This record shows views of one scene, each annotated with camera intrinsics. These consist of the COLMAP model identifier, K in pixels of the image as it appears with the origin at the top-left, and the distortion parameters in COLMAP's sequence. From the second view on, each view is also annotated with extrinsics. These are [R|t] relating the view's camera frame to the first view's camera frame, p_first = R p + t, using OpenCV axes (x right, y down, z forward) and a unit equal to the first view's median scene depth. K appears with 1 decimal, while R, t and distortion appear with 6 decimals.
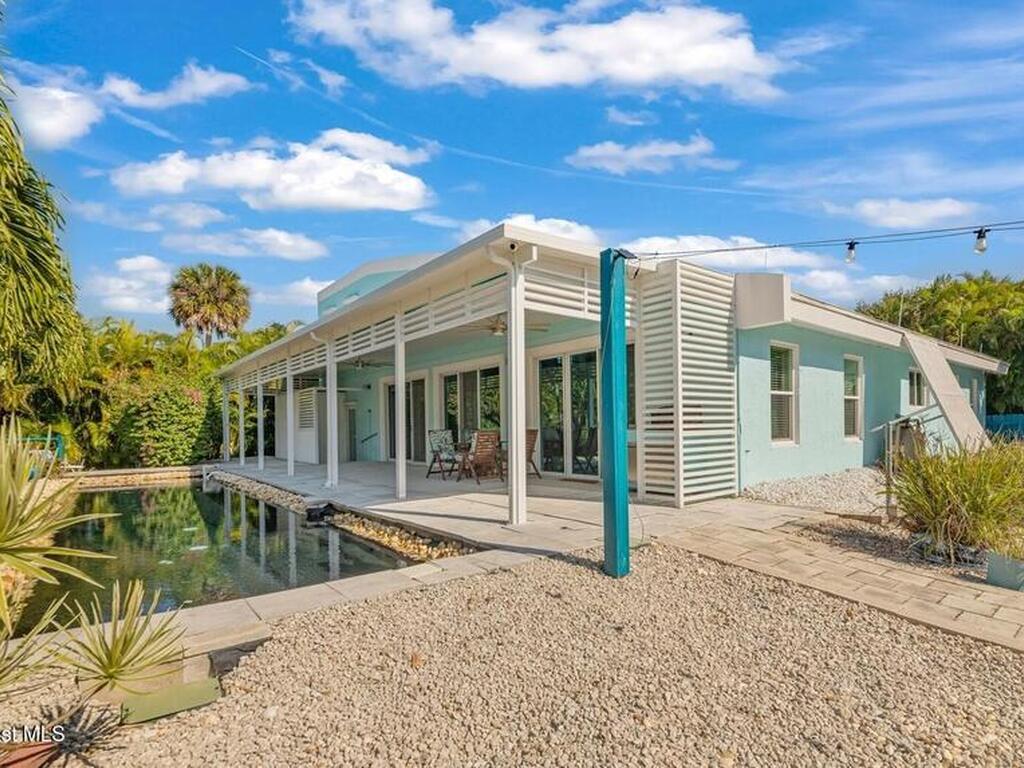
lens RADIAL K [[524.6, 0, 526.8], [0, 524.6, 441.9], [0, 0, 1]] dist [0.001223, 0.000097]
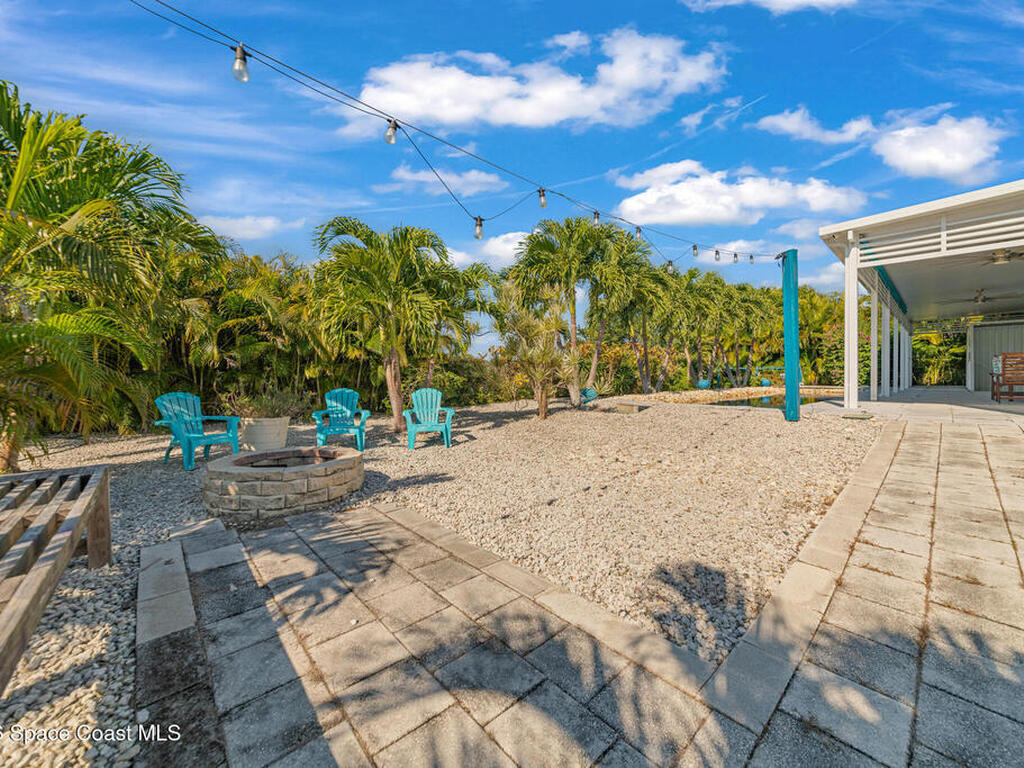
lens RADIAL K [[402.0, 0, 511.8], [0, 402.0, 387.0], [0, 0, 1]] dist [-0.009097, -0.000205]
pose [[0.060240, 0.052986, -0.996777, 0.475681], [-0.035081, 0.998086, 0.050935, 0.028924], [0.997567, 0.031900, 0.061984, -0.030345]]
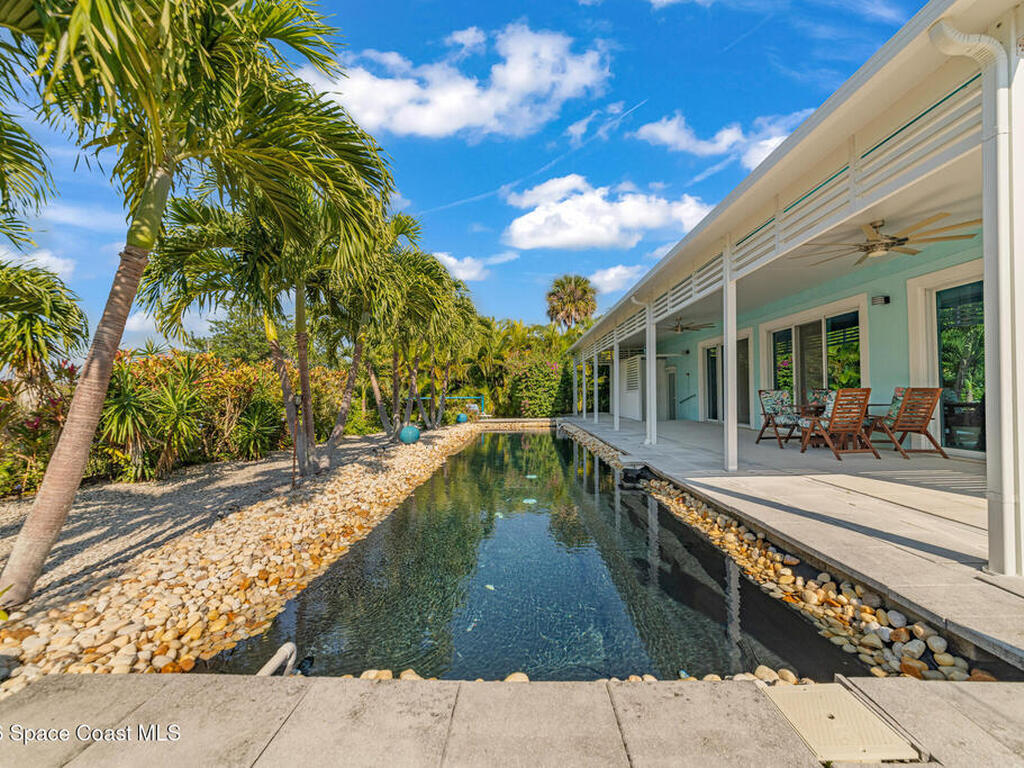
lens RADIAL K [[402.0, 0, 511.8], [0, 402.0, 387.0], [0, 0, 1]] dist [-0.009097, -0.000205]
pose [[0.763491, -0.009155, -0.645754, -0.055737], [-0.015958, 0.999327, -0.033035, 0.001507], [0.645621, 0.035527, 0.762831, 0.172599]]
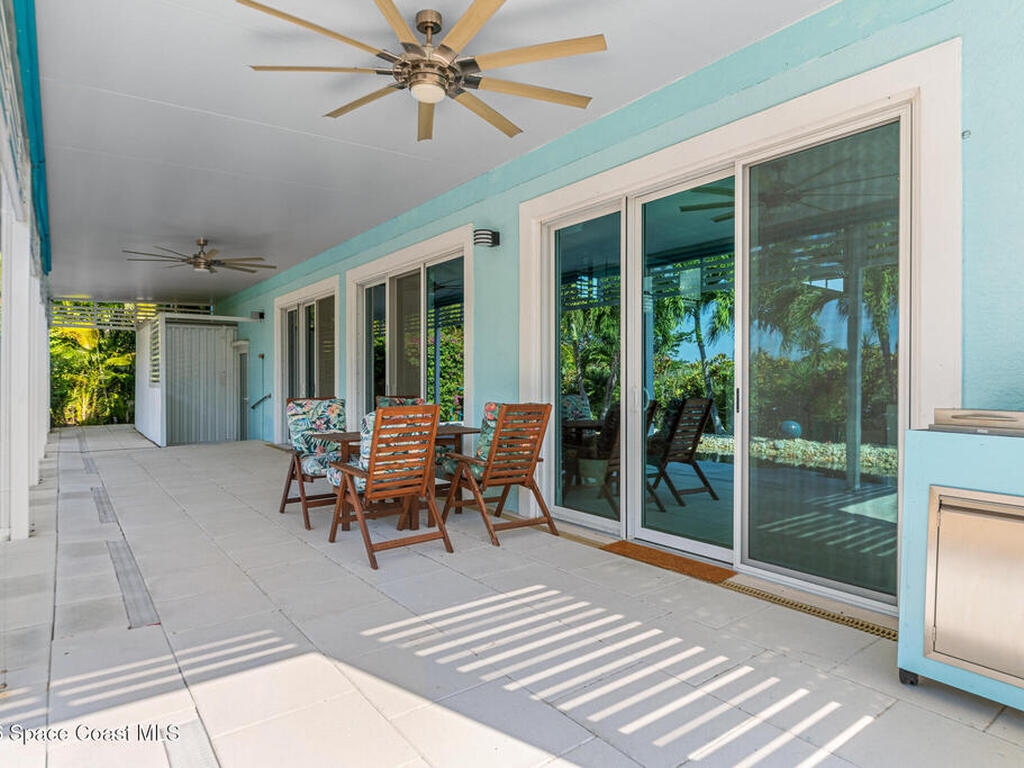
lens RADIAL K [[606.0, 0, 512.0], [0, 606.0, 384.0], [0, 0, 1]] dist [-0.000839, -0.000600]
pose [[0.999335, 0.016969, -0.032273, 0.005885], [-0.017788, 0.999523, -0.025248, -0.020342], [0.031830, 0.025805, 0.999160, 0.428898]]
